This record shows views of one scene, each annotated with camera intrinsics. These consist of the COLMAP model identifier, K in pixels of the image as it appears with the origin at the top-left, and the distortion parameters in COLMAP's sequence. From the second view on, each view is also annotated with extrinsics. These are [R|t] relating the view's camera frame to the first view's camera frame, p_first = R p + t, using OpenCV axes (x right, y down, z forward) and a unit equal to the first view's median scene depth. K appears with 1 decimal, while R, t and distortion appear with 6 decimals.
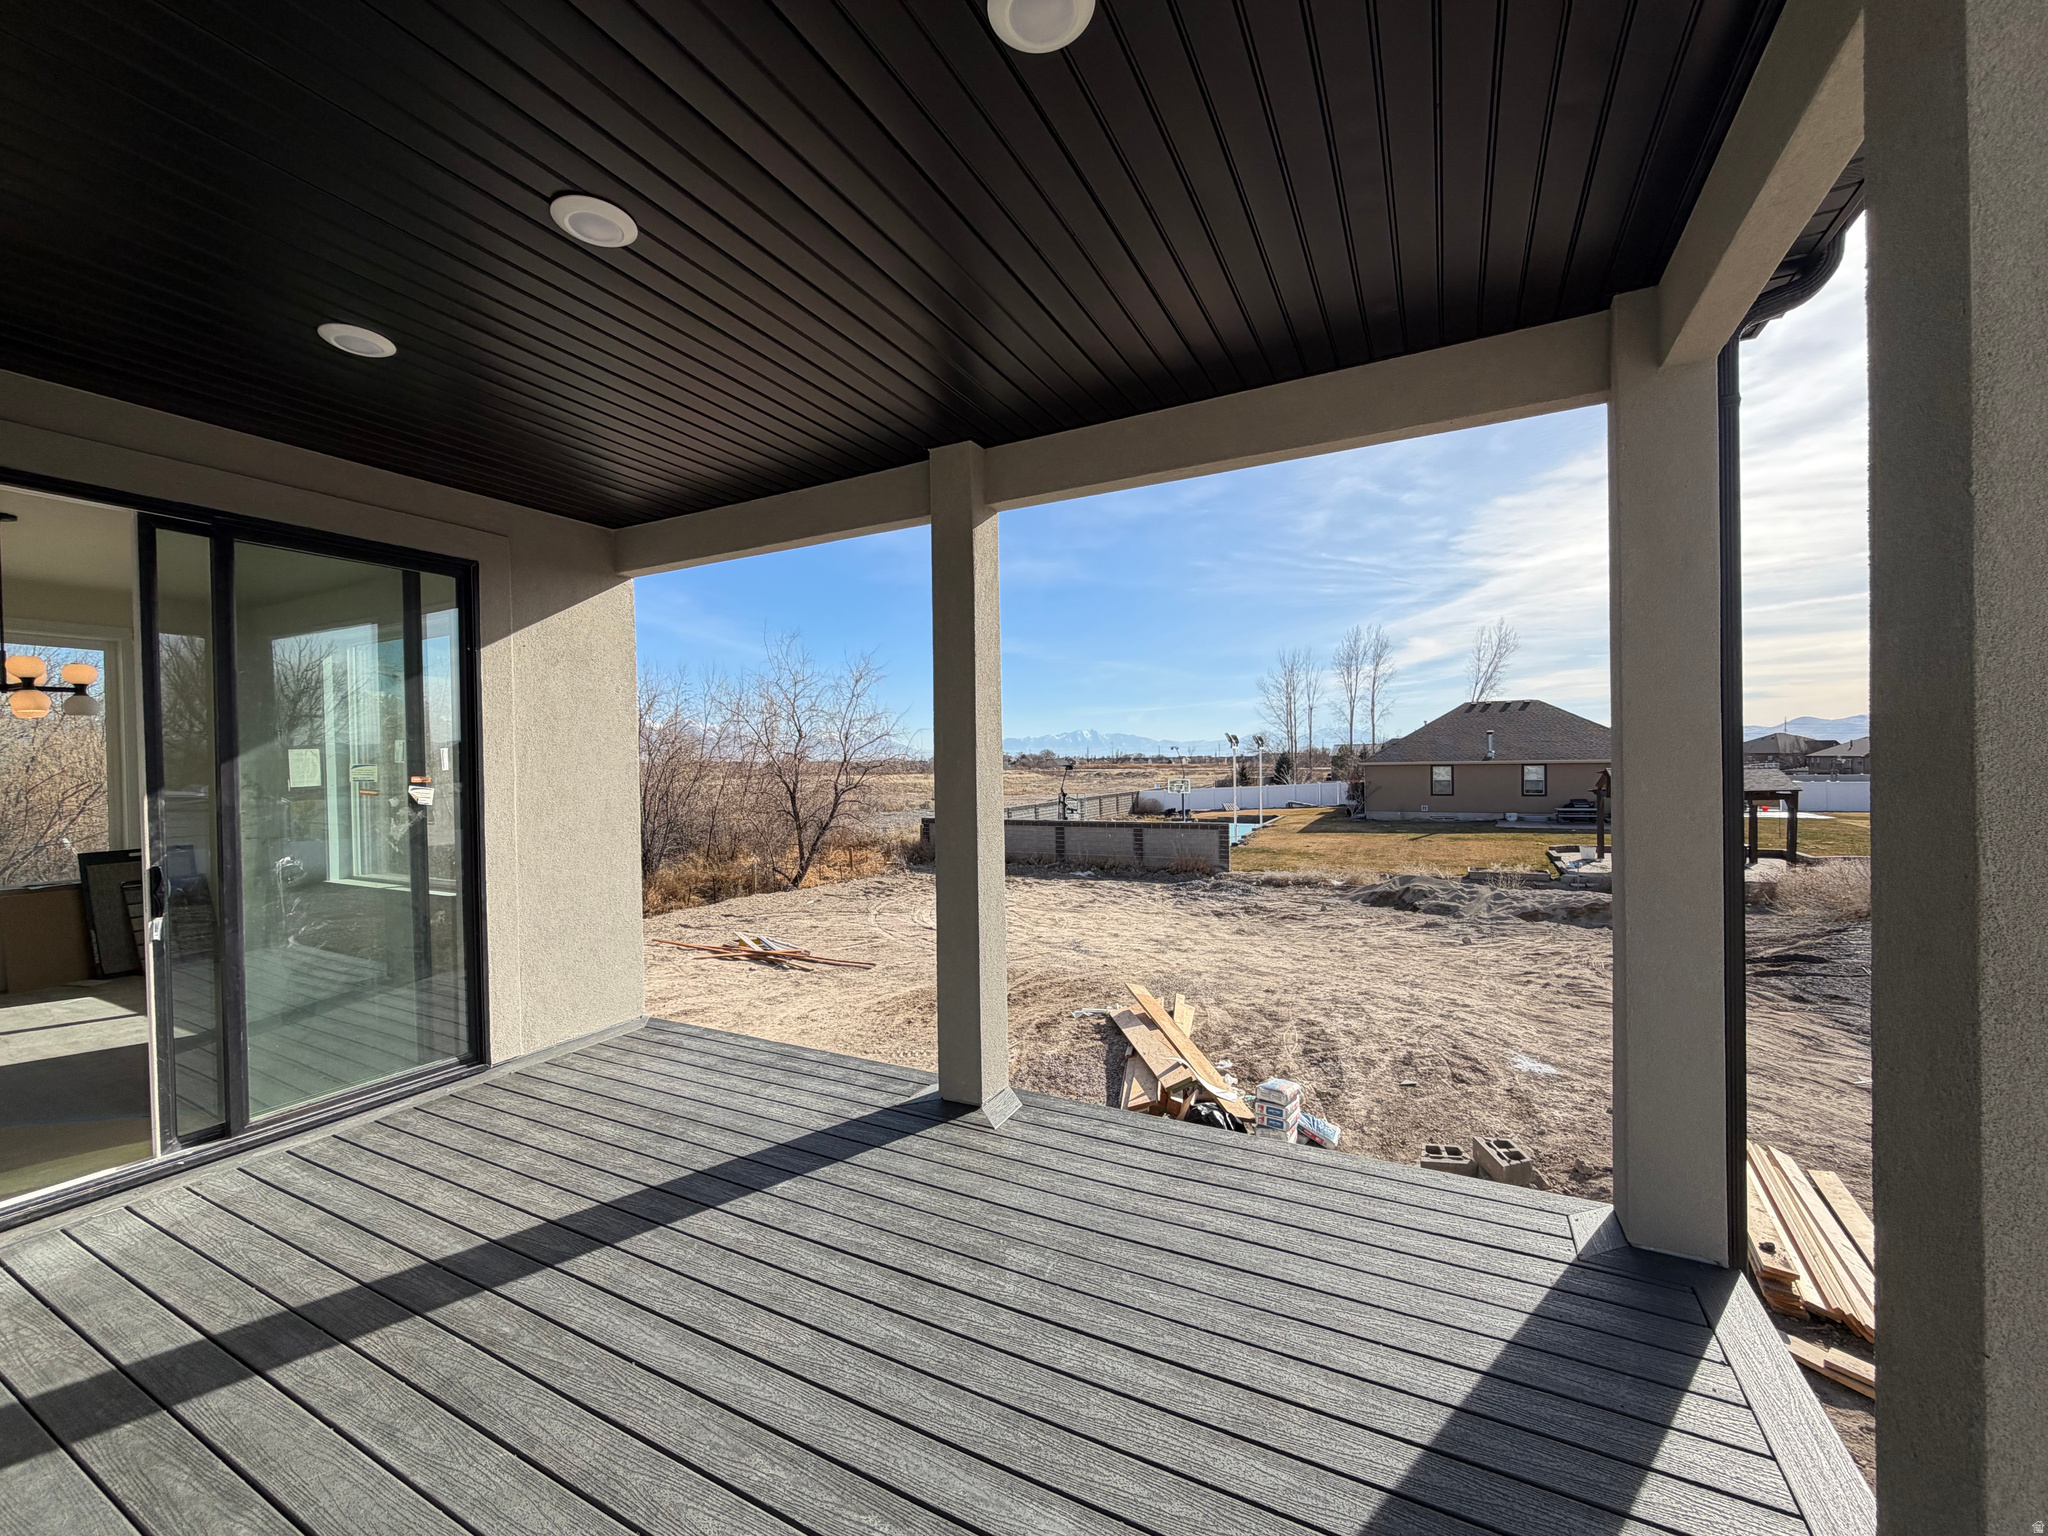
lens RADIAL K [[818.7, 0, 1018.6], [0, 818.7, 767.5], [0, 0, 1]] dist [-0.000613, 0.000637]
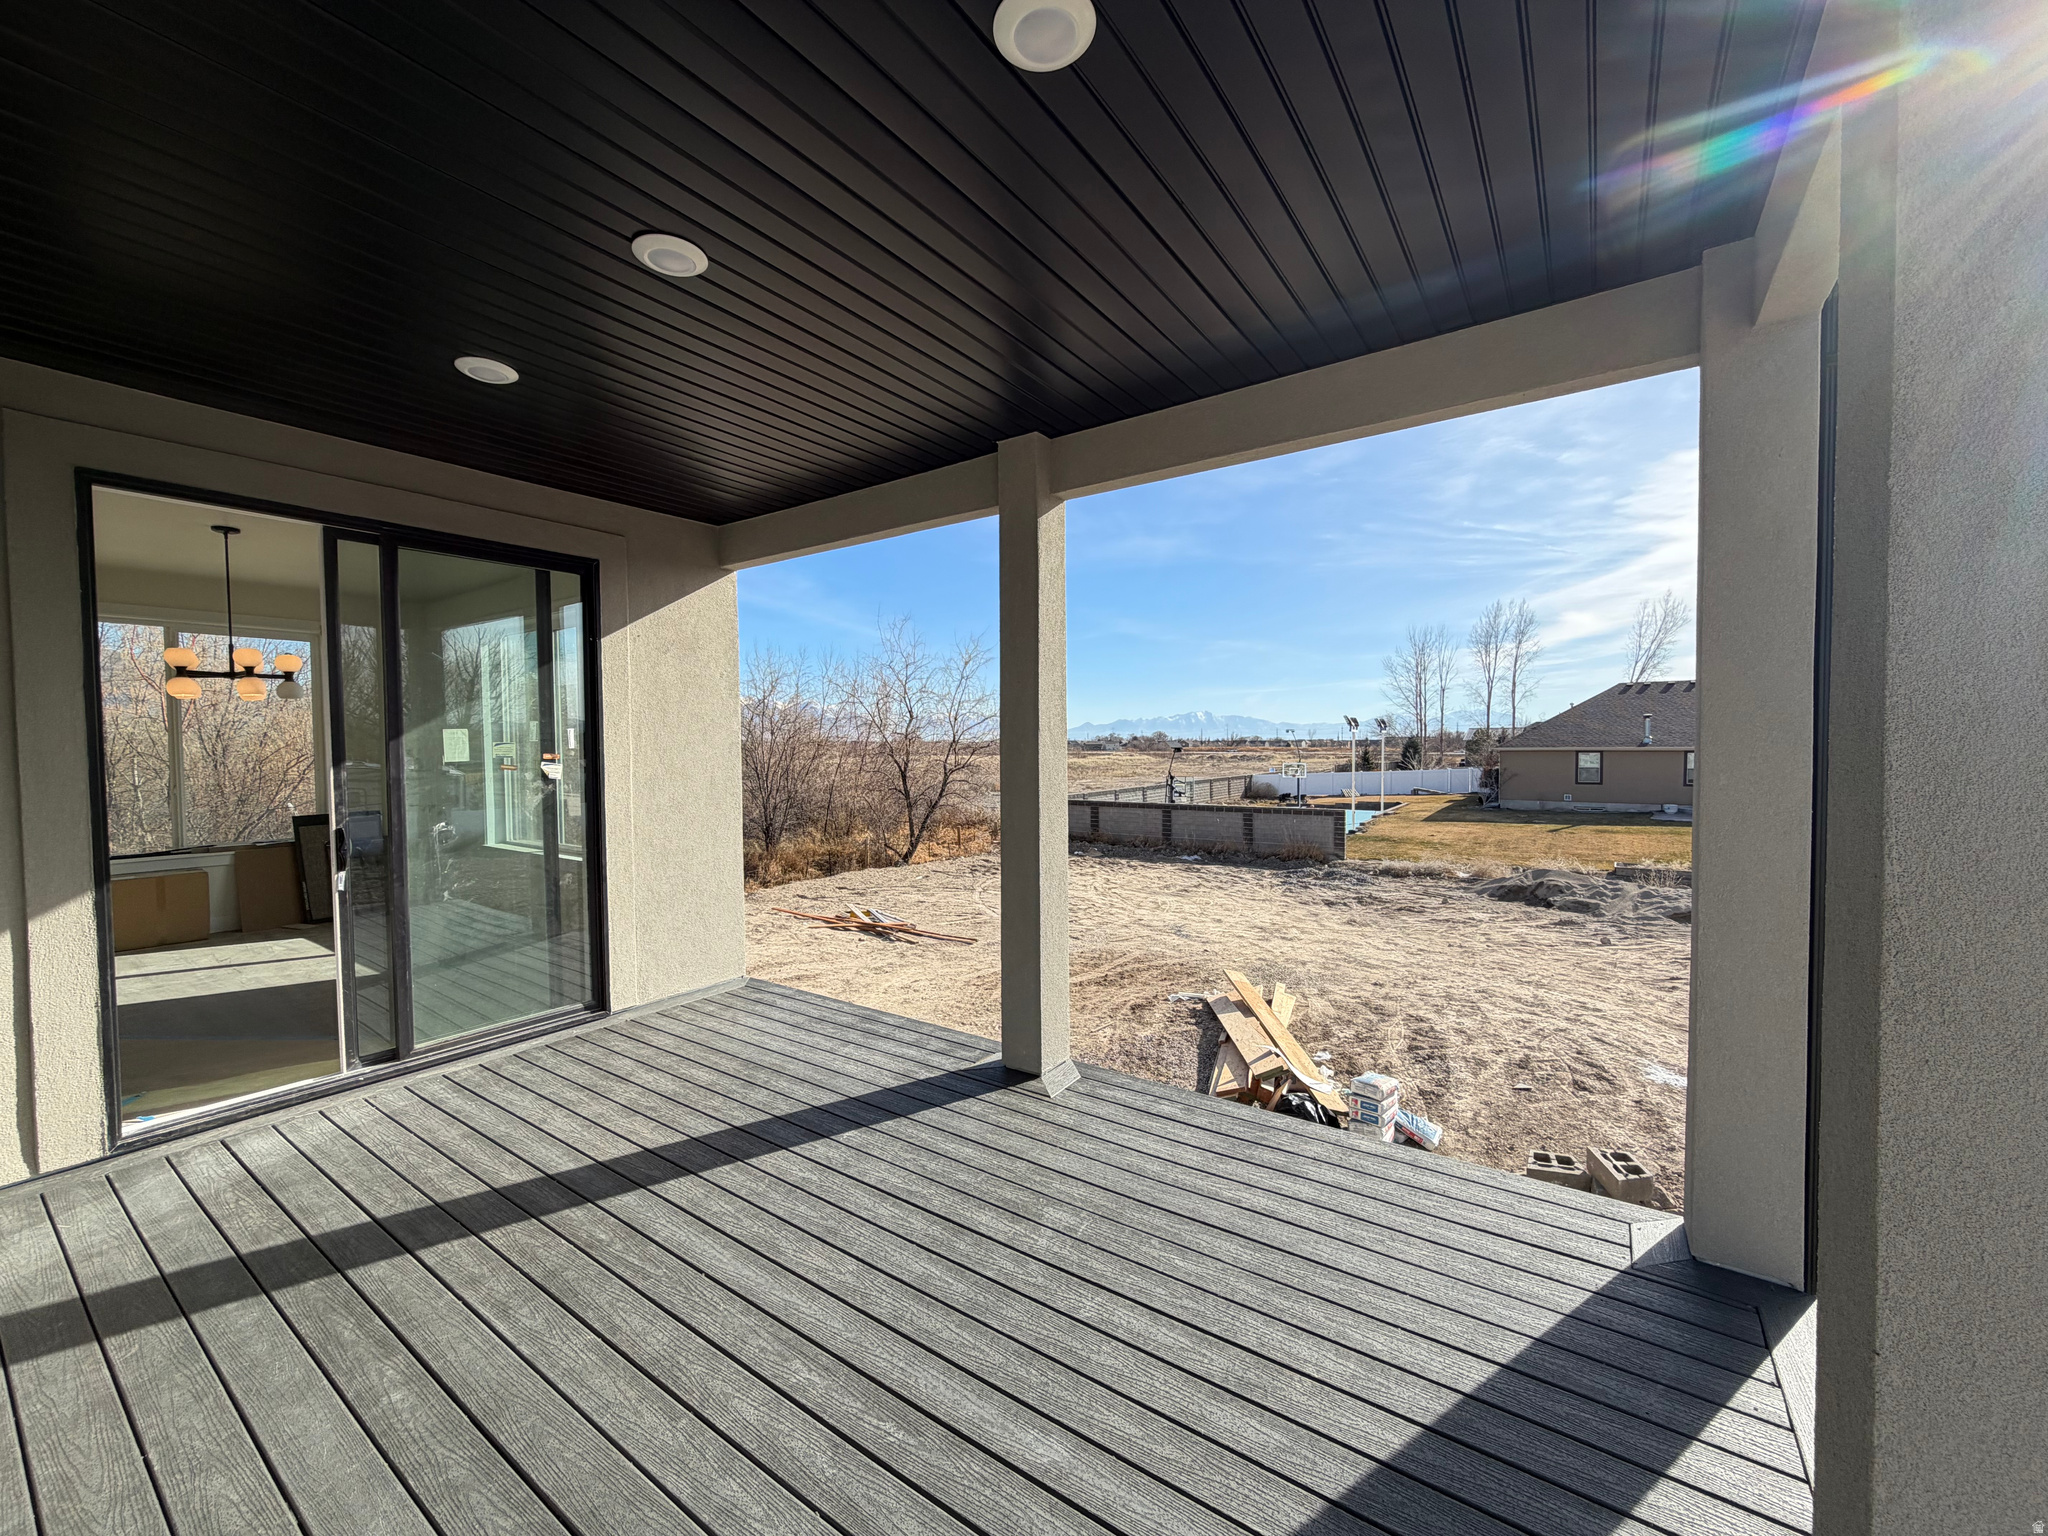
lens RADIAL K [[818.7, 0, 1017.6], [0, 818.7, 767.7], [0, 0, 1]] dist [-0.000613, 0.000637]
pose [[0.990636, 0.012583, -0.135951, 0.063670], [-0.009434, 0.999673, 0.023777, -0.002856], [0.136205, -0.022272, 0.990430, -0.028688]]
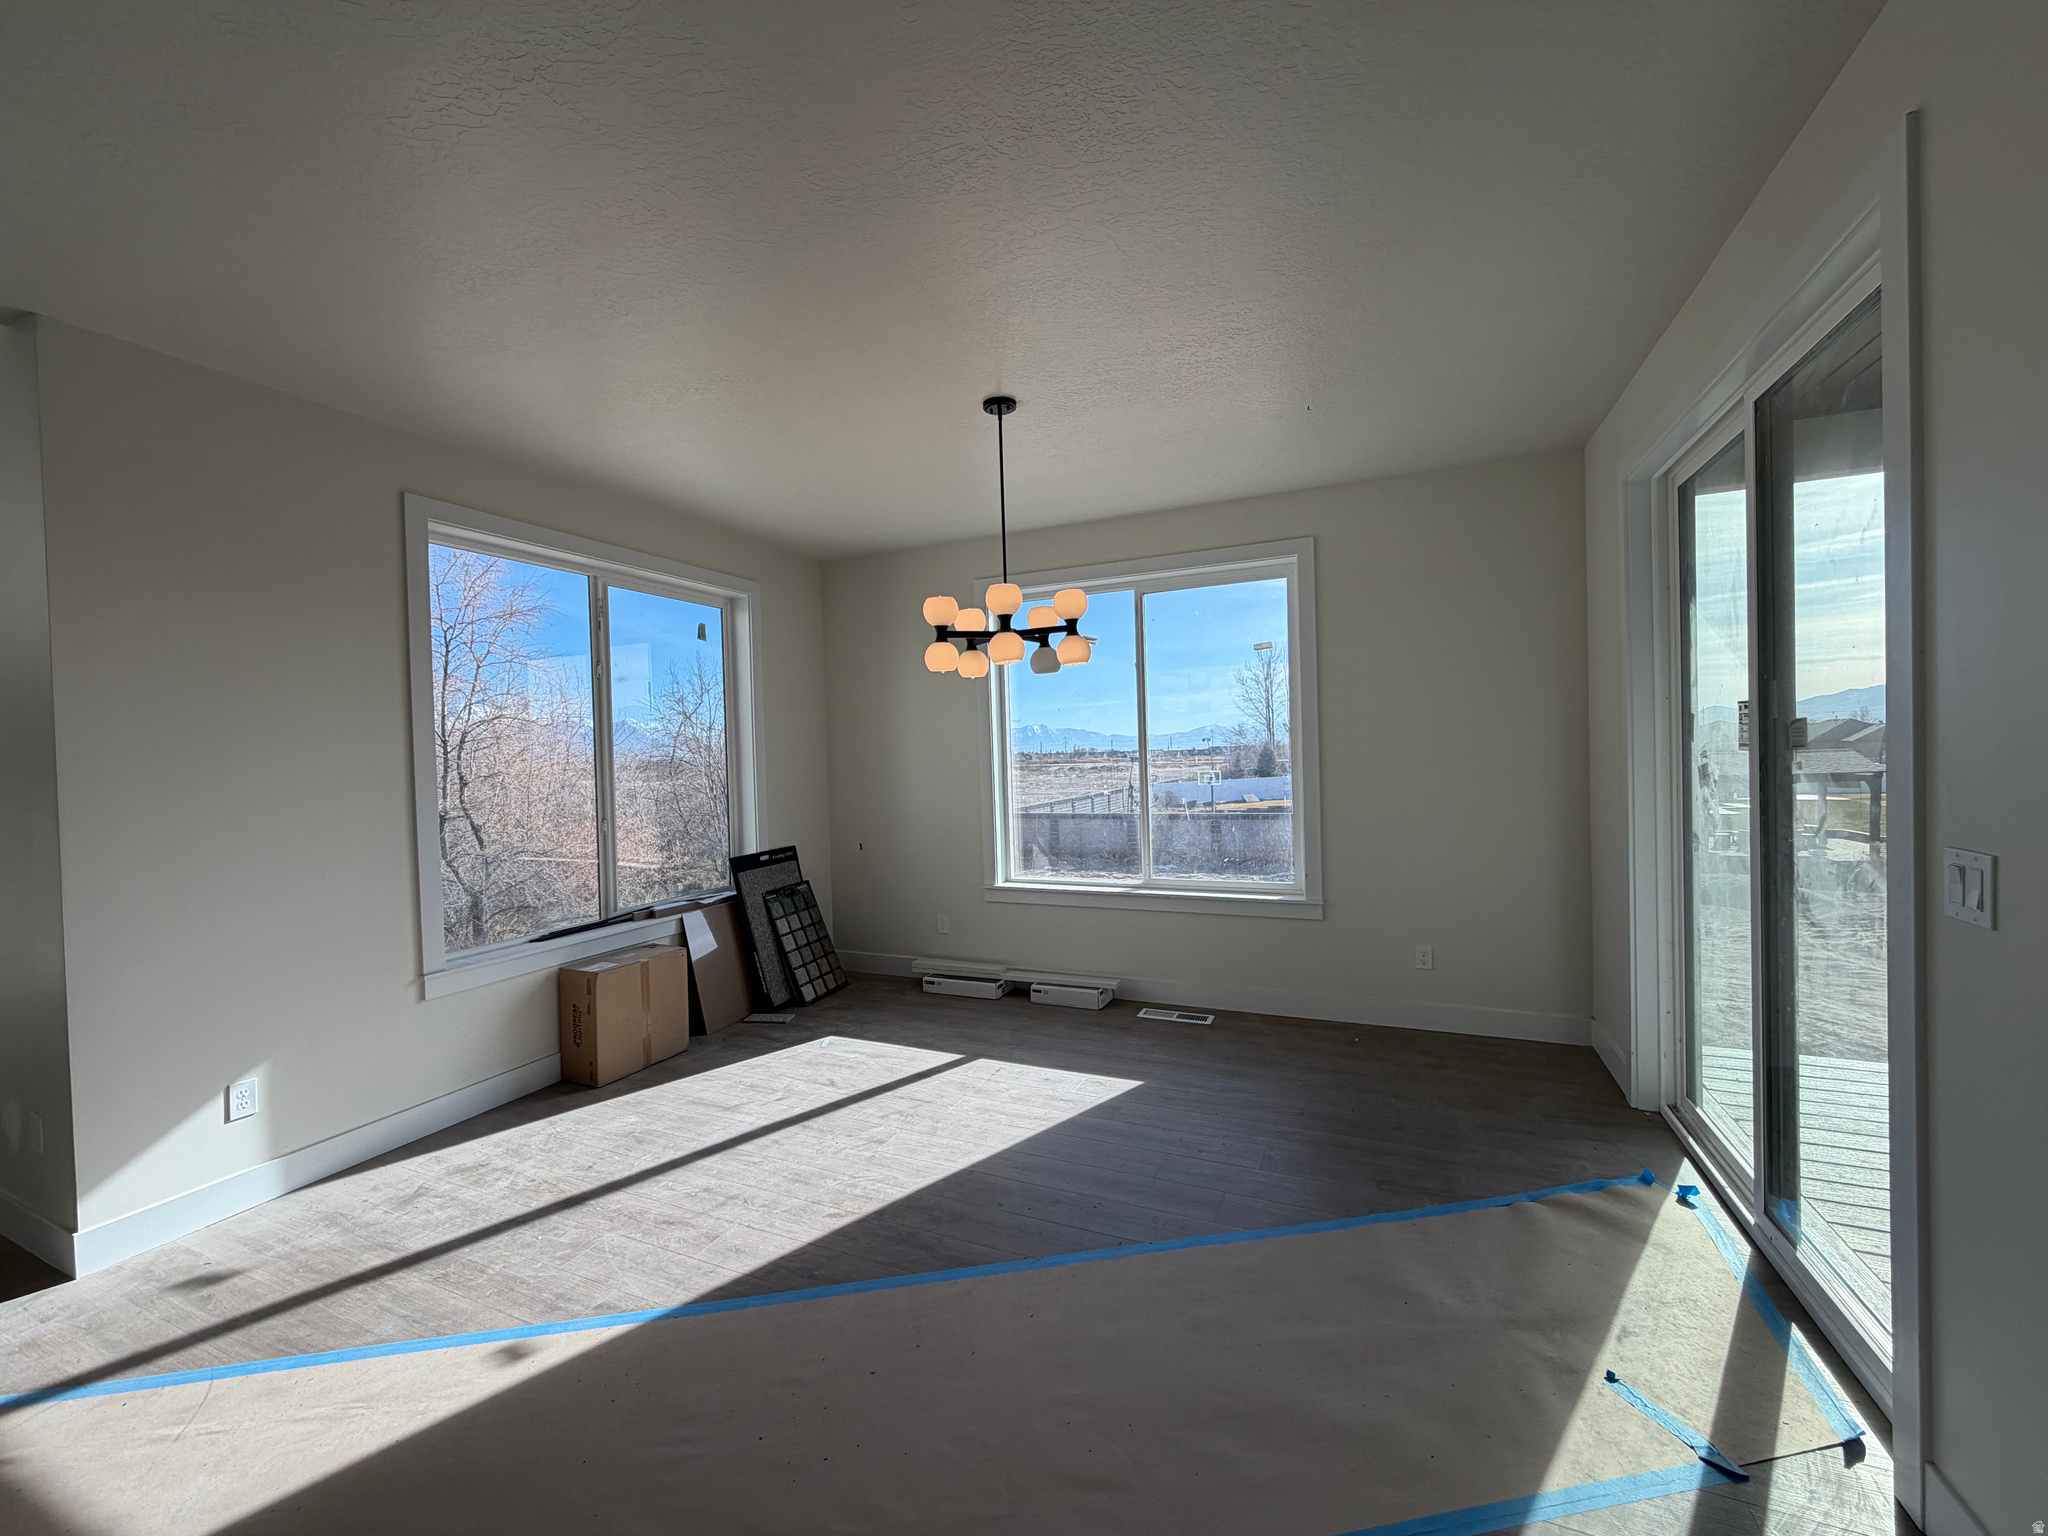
lens RADIAL K [[818.7, 0, 1031.7], [0, 818.7, 771.1], [0, 0, 1]] dist [-0.000613, 0.000637]
pose [[0.997434, -0.010846, 0.070760, -1.563089], [0.010129, 0.999894, 0.010487, 0.028205], [-0.070866, -0.009744, 0.997438, 0.325893]]
